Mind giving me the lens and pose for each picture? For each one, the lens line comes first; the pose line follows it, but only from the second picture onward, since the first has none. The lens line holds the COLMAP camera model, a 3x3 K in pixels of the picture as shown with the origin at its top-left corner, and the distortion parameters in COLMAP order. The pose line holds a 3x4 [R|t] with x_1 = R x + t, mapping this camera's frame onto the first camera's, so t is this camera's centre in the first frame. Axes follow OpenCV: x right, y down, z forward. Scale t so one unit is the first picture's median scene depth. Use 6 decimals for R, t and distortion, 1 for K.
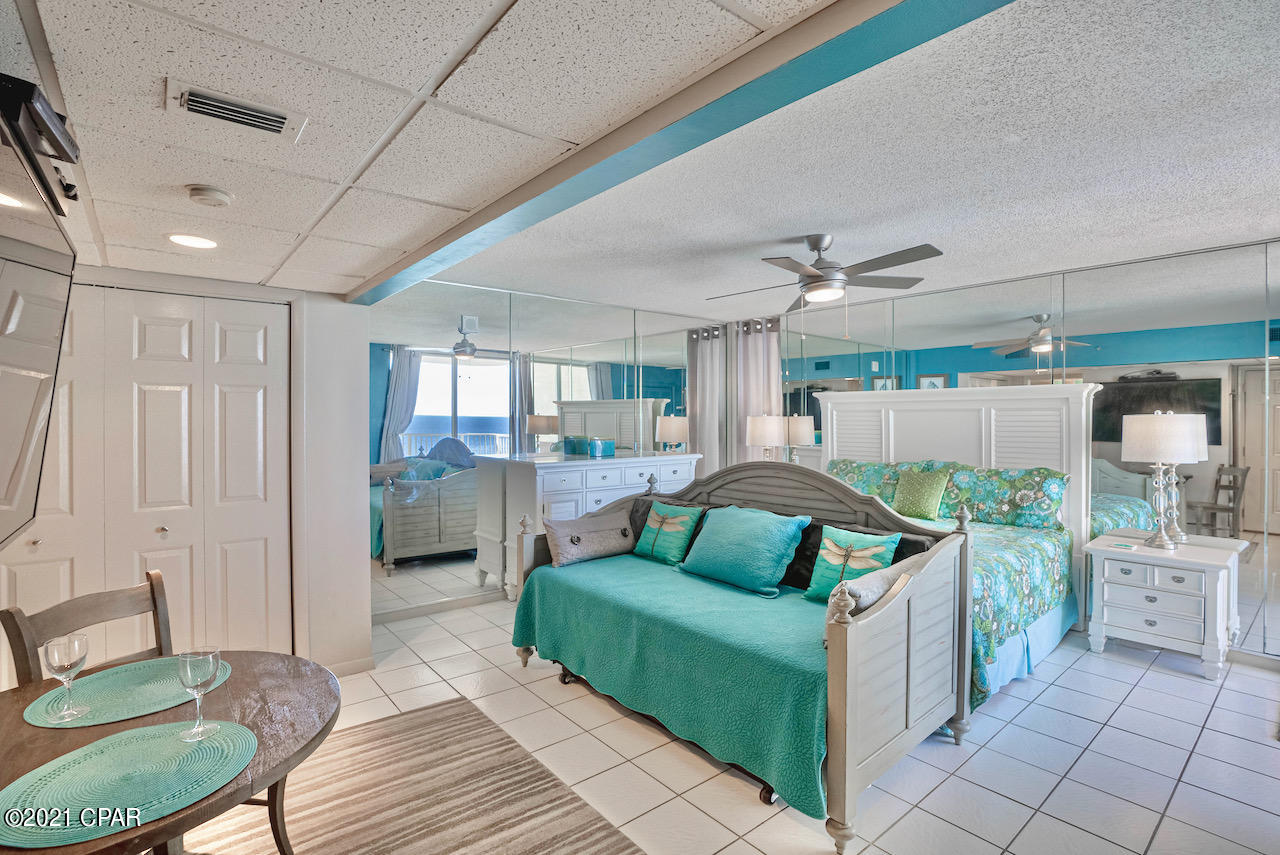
lens RADIAL K [[607.6, 0, 644.8], [0, 607.6, 413.5], [0, 0, 1]] dist [-0.067190, 0.025484]
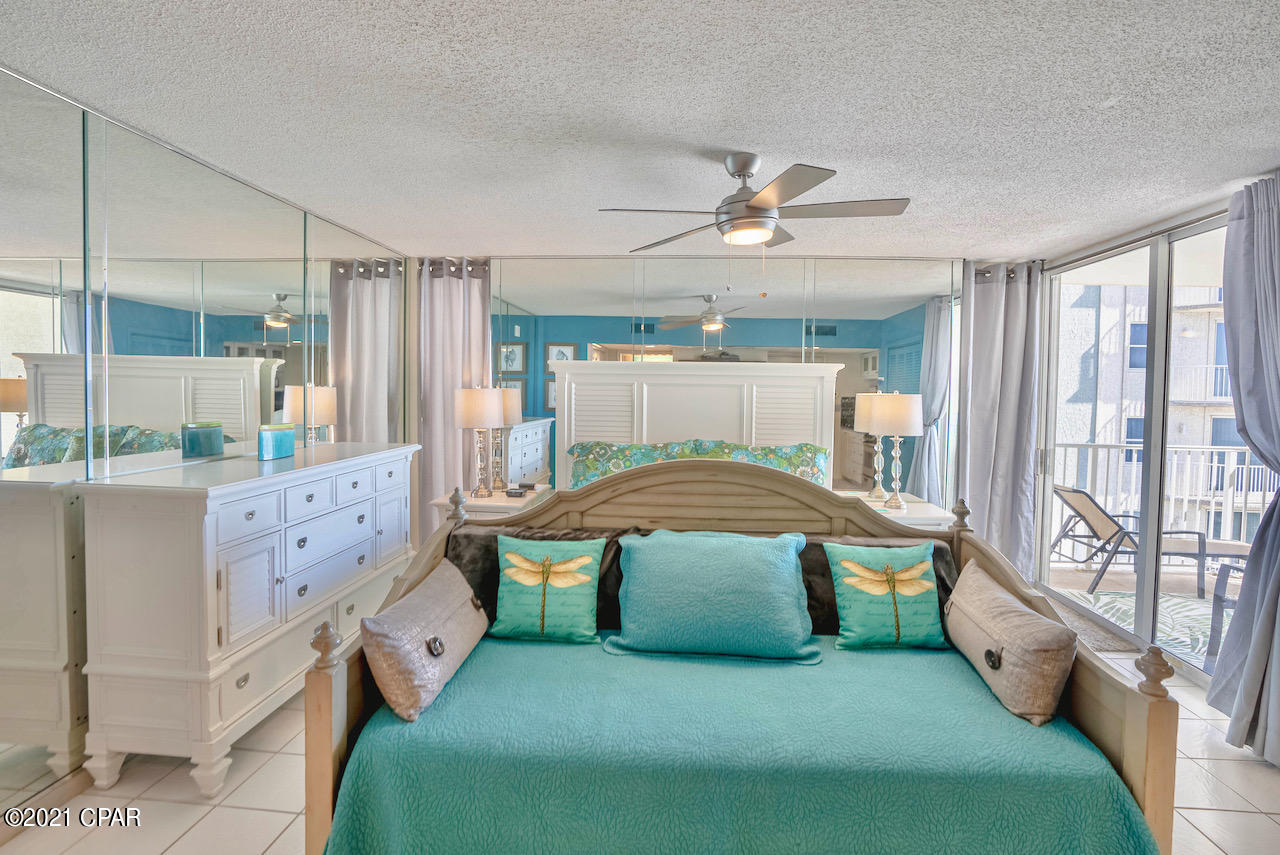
lens RADIAL K [[607.6, 0, 644.8], [0, 607.6, 413.5], [0, 0, 1]] dist [-0.067190, 0.025484]
pose [[0.692911, -0.022482, 0.720673, -0.218366], [-0.018655, 0.998620, 0.049090, -0.005729], [-0.720782, -0.047460, 0.691535, 0.350750]]
